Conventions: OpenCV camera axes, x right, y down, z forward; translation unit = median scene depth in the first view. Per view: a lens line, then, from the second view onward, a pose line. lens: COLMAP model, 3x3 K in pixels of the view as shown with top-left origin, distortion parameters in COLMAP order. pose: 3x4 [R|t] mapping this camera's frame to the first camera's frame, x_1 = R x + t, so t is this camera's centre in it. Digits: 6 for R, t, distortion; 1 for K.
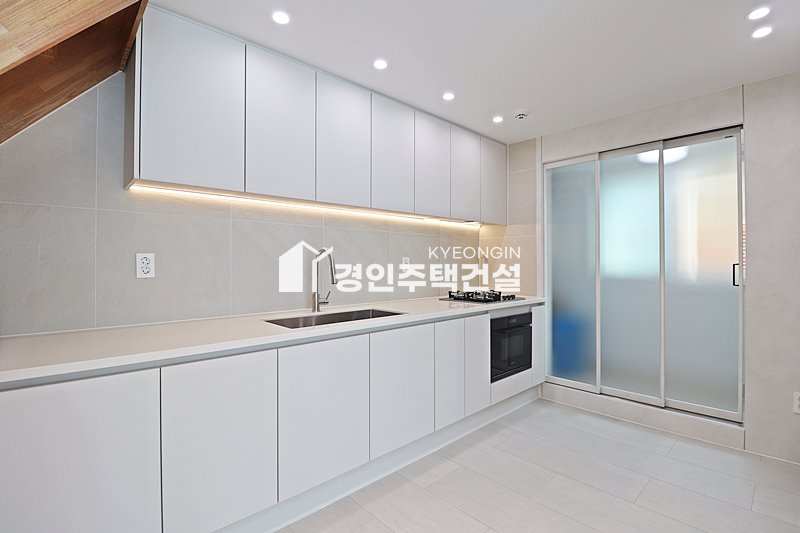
lens RADIAL K [[367.8, 0, 403.9], [0, 367.8, 262.0], [0, 0, 1]] dist [-0.002004, -0.015266]
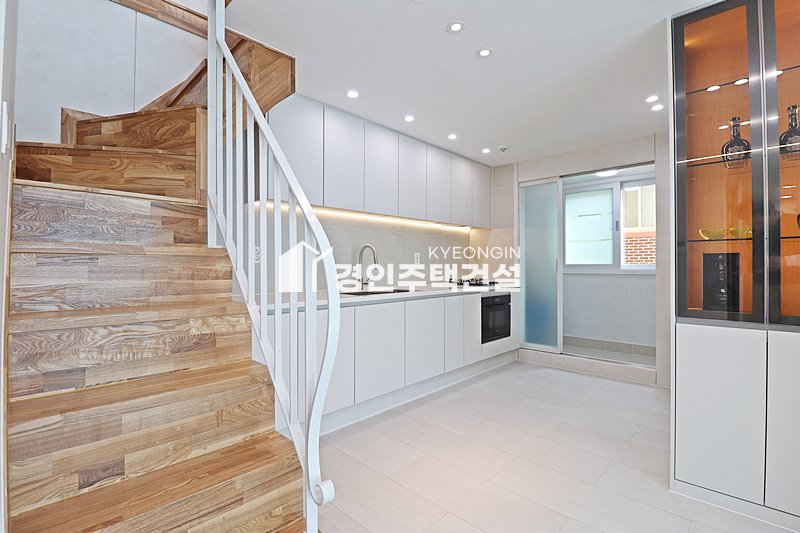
lens RADIAL K [[368.1, 0, 401.6], [0, 368.1, 265.3], [0, 0, 1]] dist [-0.015486, -0.000941]
pose [[0.998553, 0.000781, 0.053776, -0.125067], [-0.000857, 0.999999, 0.001400, 0.030760], [-0.053774, -0.001444, 0.998552, -0.328467]]
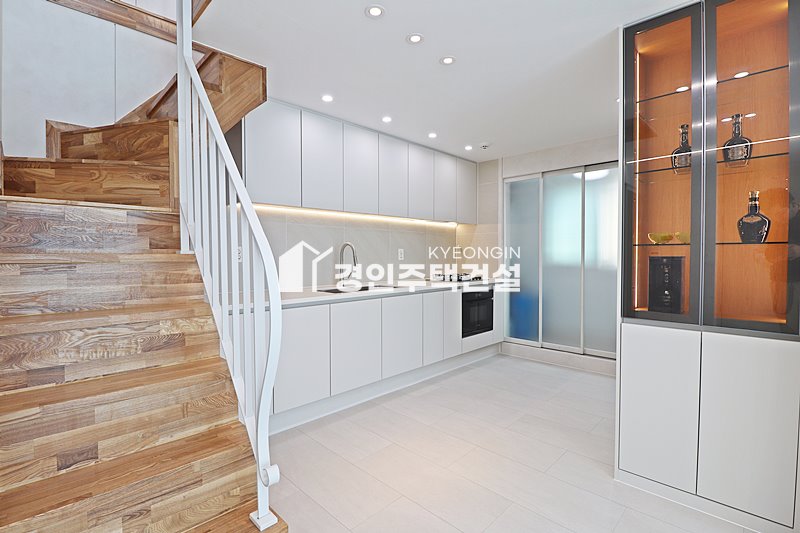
lens RADIAL K [[372.8, 0, 400.0], [0, 372.8, 266.5], [0, 0, 1]] dist [-0.016795, -0.000271]
pose [[0.999395, -0.002738, 0.034679, -0.046829], [0.001590, 0.999451, 0.033091, 0.005876], [-0.034751, -0.033016, 0.998851, -0.379601]]
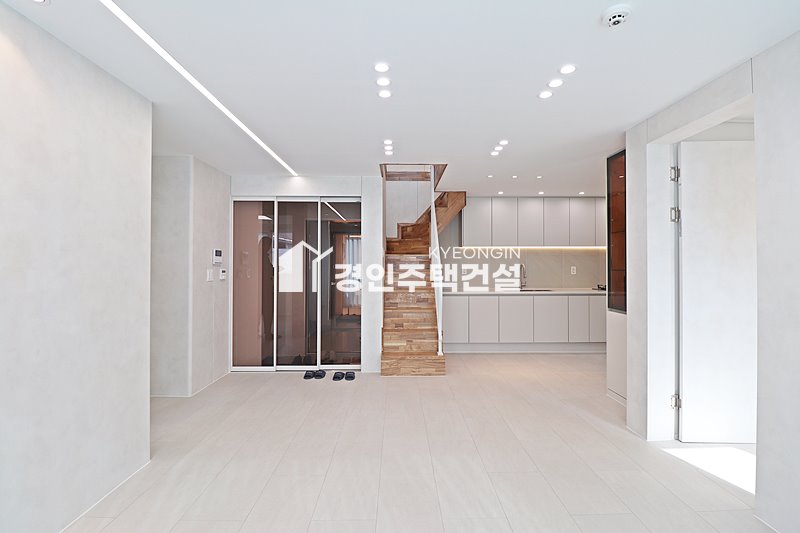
lens RADIAL K [[367.8, 0, 403.9], [0, 367.8, 262.0], [0, 0, 1]] dist [-0.002004, -0.015266]
pose [[0.740484, -0.007364, -0.672034, 0.693907], [0.003355, 0.999968, -0.007261, -0.027630], [0.672066, 0.003122, 0.740485, -1.129829]]
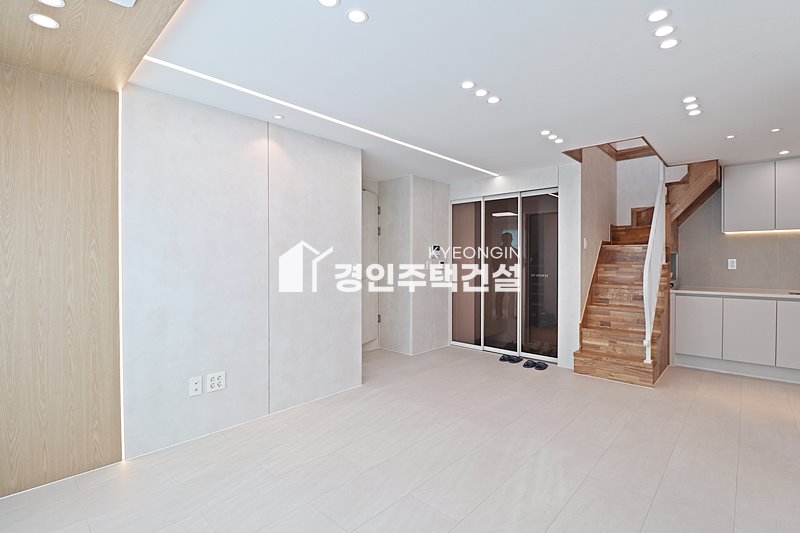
lens RADIAL K [[372.8, 0, 400.0], [0, 372.8, 266.5], [0, 0, 1]] dist [-0.016795, -0.000271]
pose [[0.063689, 0.020715, -0.997755, 1.002718], [0.006718, 0.999753, 0.021185, -0.025262], [0.997947, -0.008052, 0.063534, -0.855256]]
